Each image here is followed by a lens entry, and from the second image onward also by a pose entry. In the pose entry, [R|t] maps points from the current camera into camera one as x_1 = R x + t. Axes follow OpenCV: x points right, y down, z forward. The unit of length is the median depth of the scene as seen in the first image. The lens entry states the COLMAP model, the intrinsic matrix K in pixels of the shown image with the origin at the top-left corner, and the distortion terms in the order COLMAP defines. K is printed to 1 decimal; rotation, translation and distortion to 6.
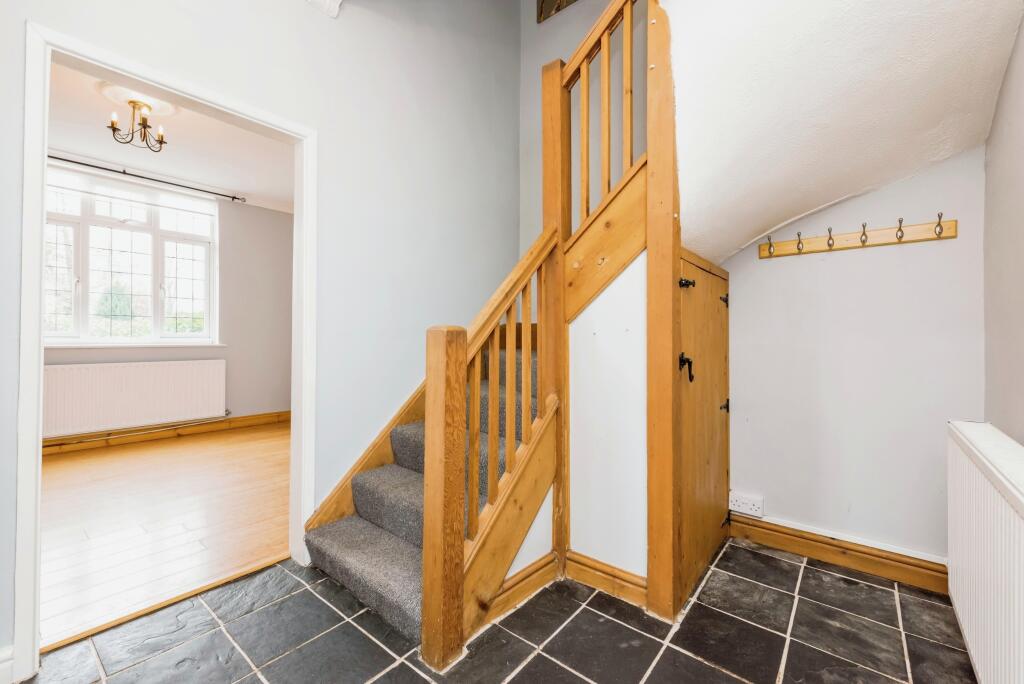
lens RADIAL K [[422.0, 0, 507.8], [0, 422.0, 332.9], [0, 0, 1]] dist [-0.016253, -0.000697]
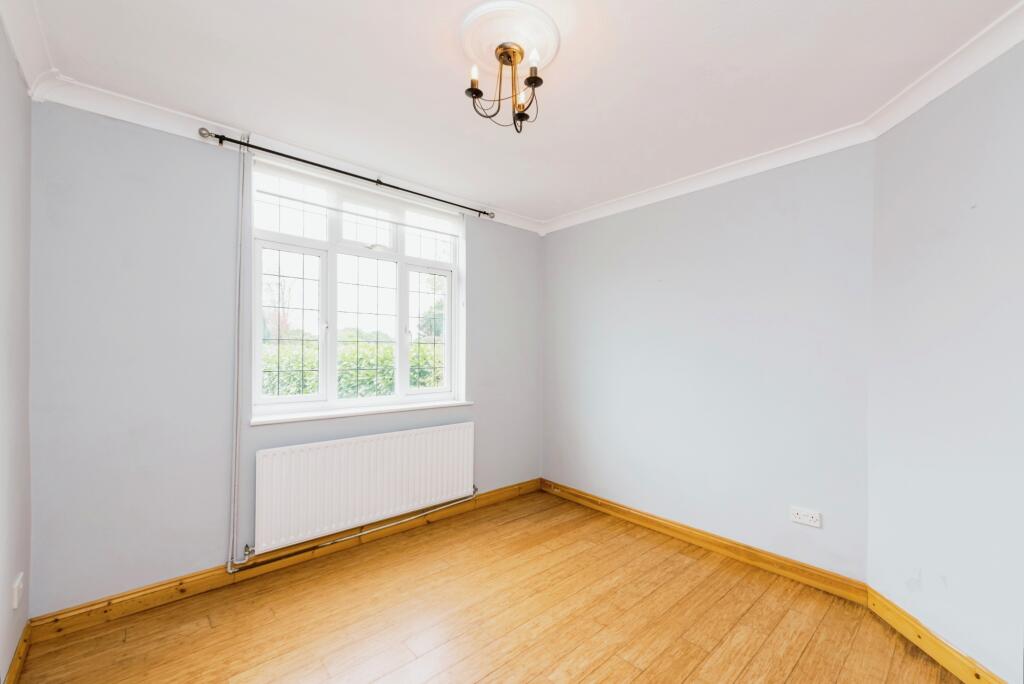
lens RADIAL K [[422.0, 0, 520.1], [0, 422.0, 348.3], [0, 0, 1]] dist [-0.016253, -0.000697]
pose [[0.990314, -0.004190, -0.138779, -0.523725], [0.003804, 0.999988, -0.003045, -0.075031], [0.138790, 0.002488, 0.990319, 0.260664]]
